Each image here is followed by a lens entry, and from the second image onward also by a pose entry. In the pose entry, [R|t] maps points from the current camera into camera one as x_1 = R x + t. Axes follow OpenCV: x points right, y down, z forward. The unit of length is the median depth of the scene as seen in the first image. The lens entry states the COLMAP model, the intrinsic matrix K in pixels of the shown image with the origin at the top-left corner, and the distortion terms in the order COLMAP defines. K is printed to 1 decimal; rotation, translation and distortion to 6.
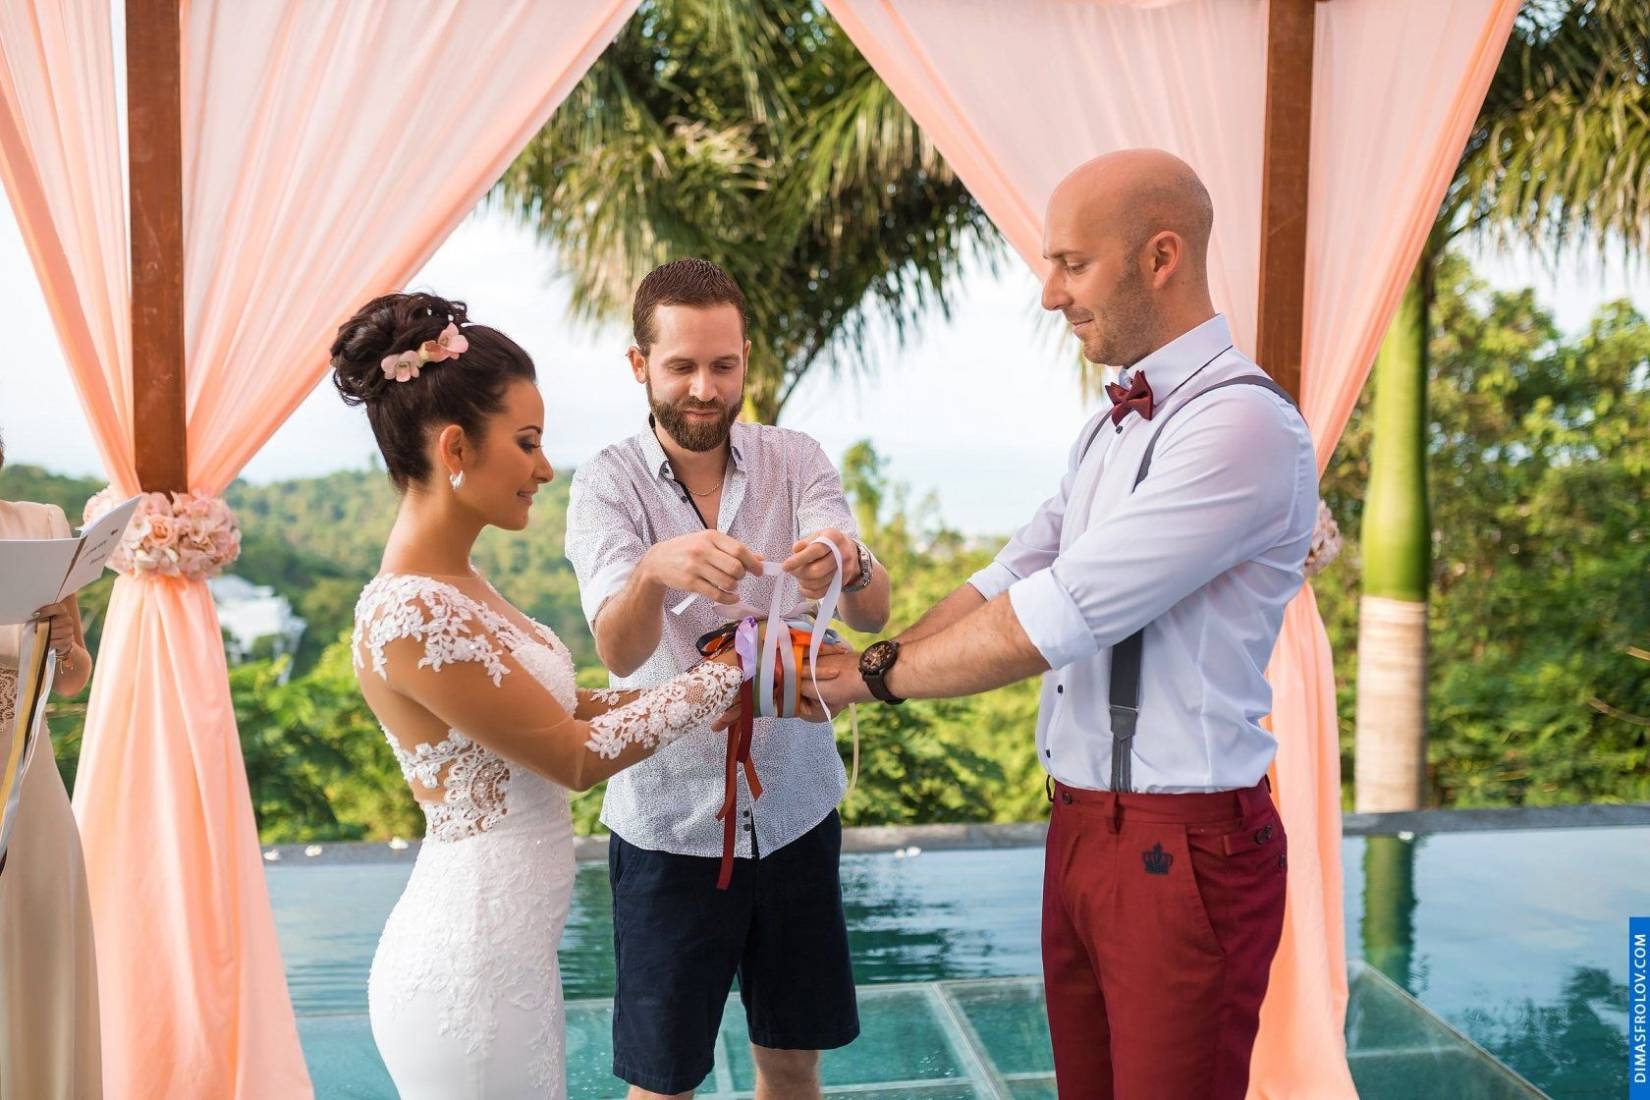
lens RADIAL K [[1580.3, 0, 825.0], [0, 1580.3, 550.0], [0, 0, 1]] dist [-0.027452, 0.024094]
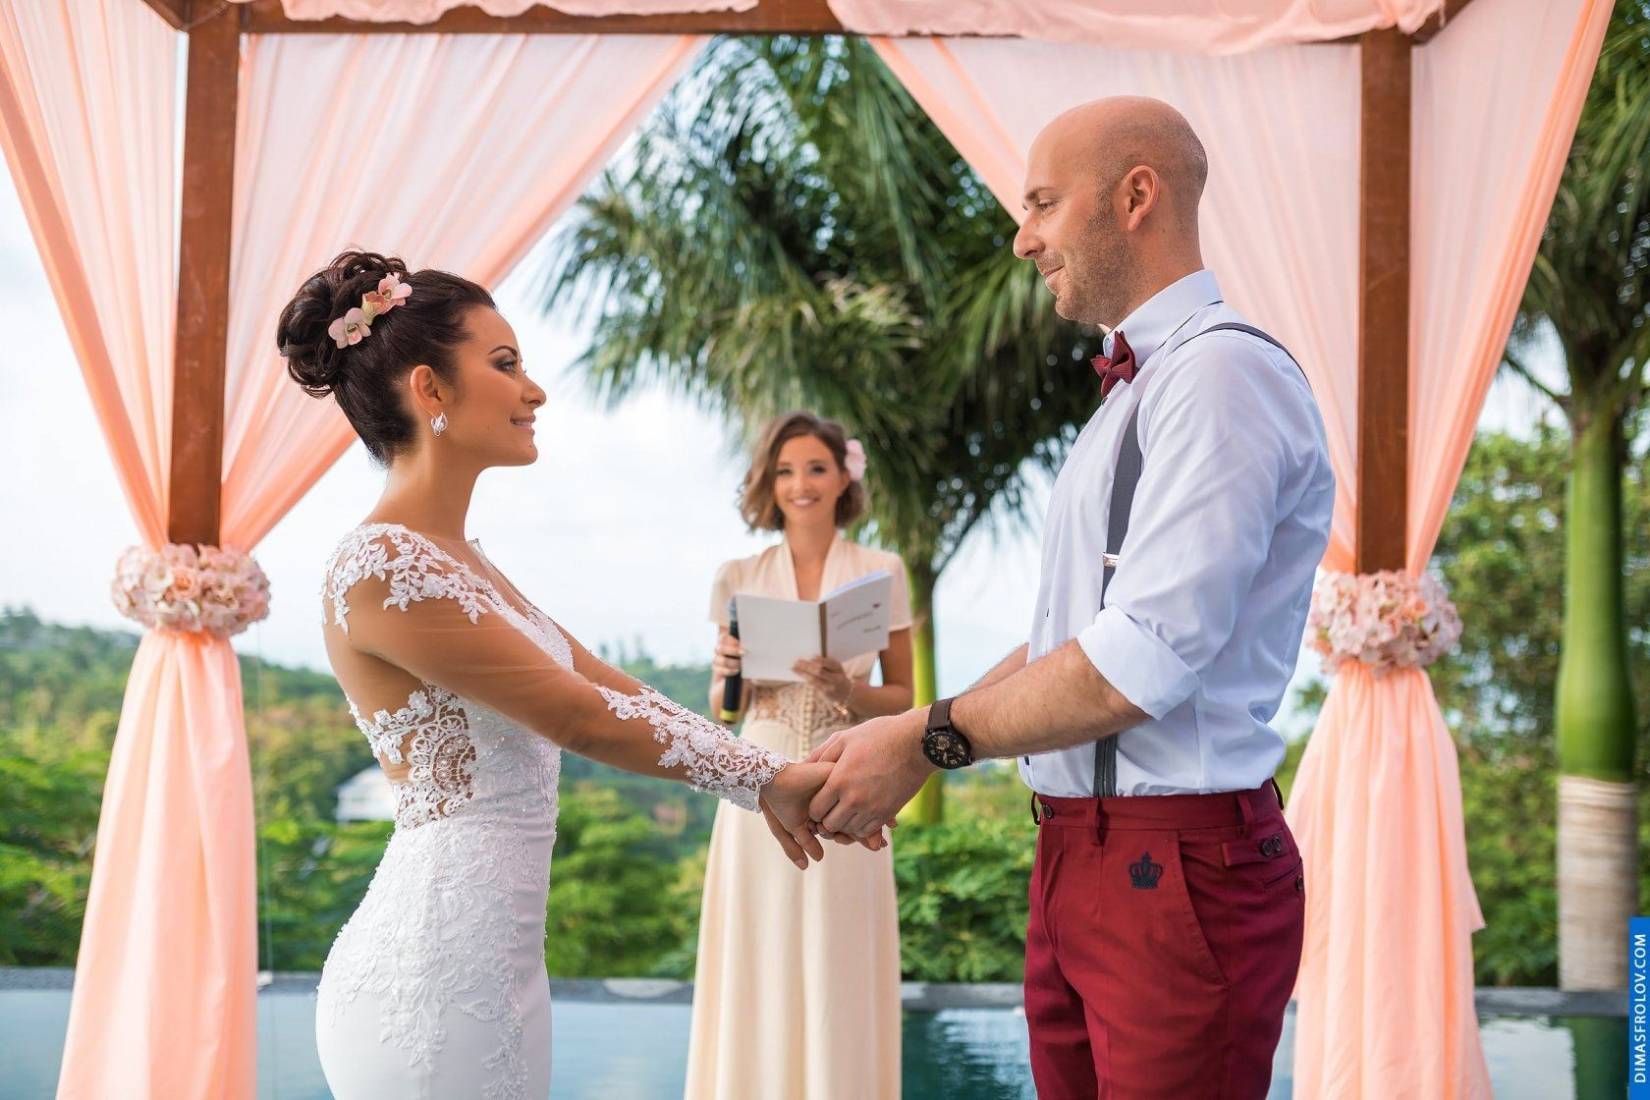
lens RADIAL K [[1592.5, 0, 825.0], [0, 1592.5, 550.0], [0, 0, 1]] dist [-0.055269, 0.077072]
pose [[0.992571, 0.006052, -0.121516, 0.040280], [-0.021347, 0.991932, -0.124958, 0.036342], [0.119780, 0.126624, 0.984692, 0.036325]]
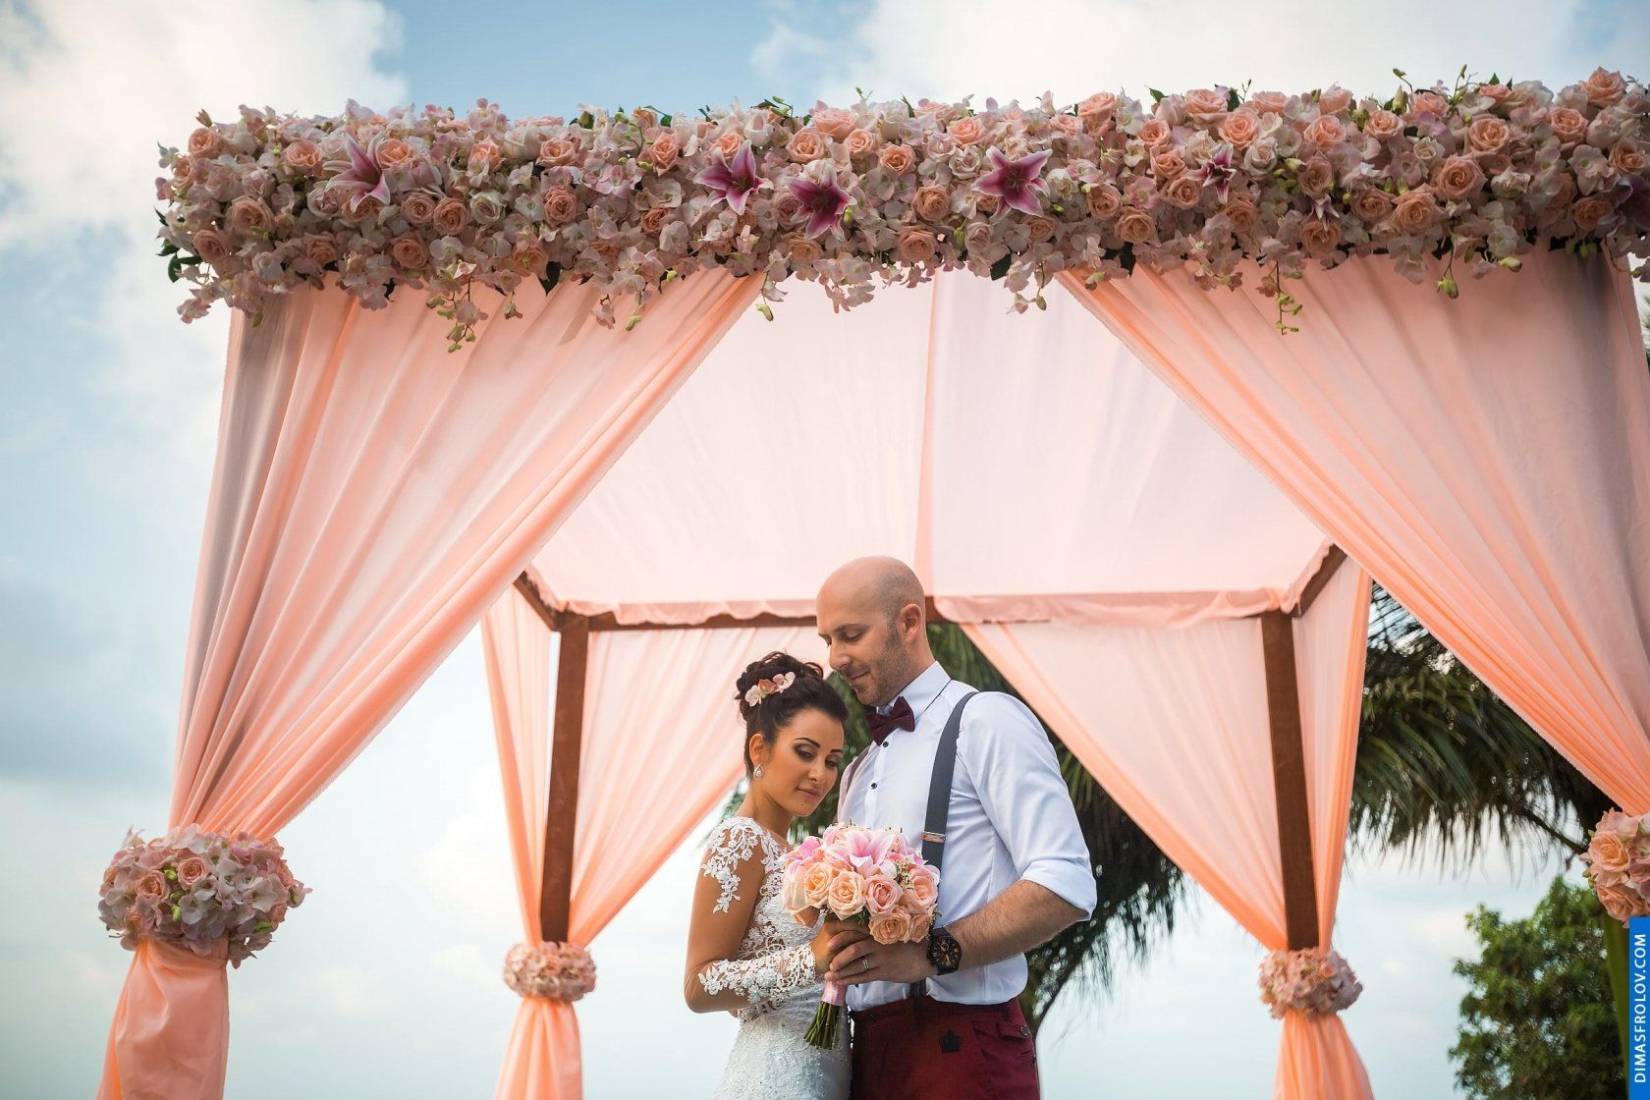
lens RADIAL K [[1569.7, 0, 828.2], [0, 1569.7, 547.3], [0, 0, 1]] dist [0.009535, 0.122482]
pose [[0.983178, -0.061247, -0.172078, 0.066972], [-0.015471, 0.910793, -0.412572, 0.113068], [0.181996, 0.408294, 0.894524, -0.239486]]
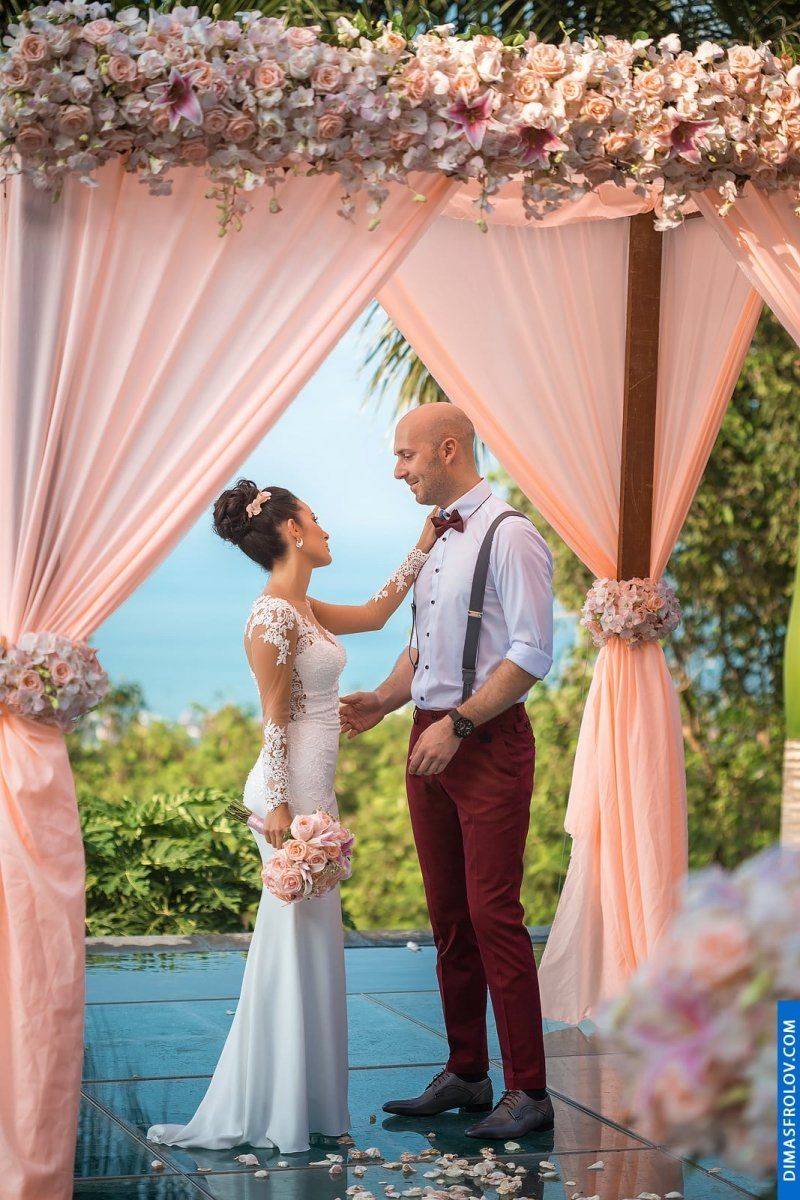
lens RADIAL K [[3366.7, 0, 400.0], [0, 3366.7, 600.0], [0, 0, 1]] dist [-0.022773, -1.122891]
pose [[0.983021, 0.009648, 0.183241, -0.225446], [-0.001413, 0.998985, -0.045019, 0.058017], [-0.183489, 0.043996, 0.982037, -0.917867]]
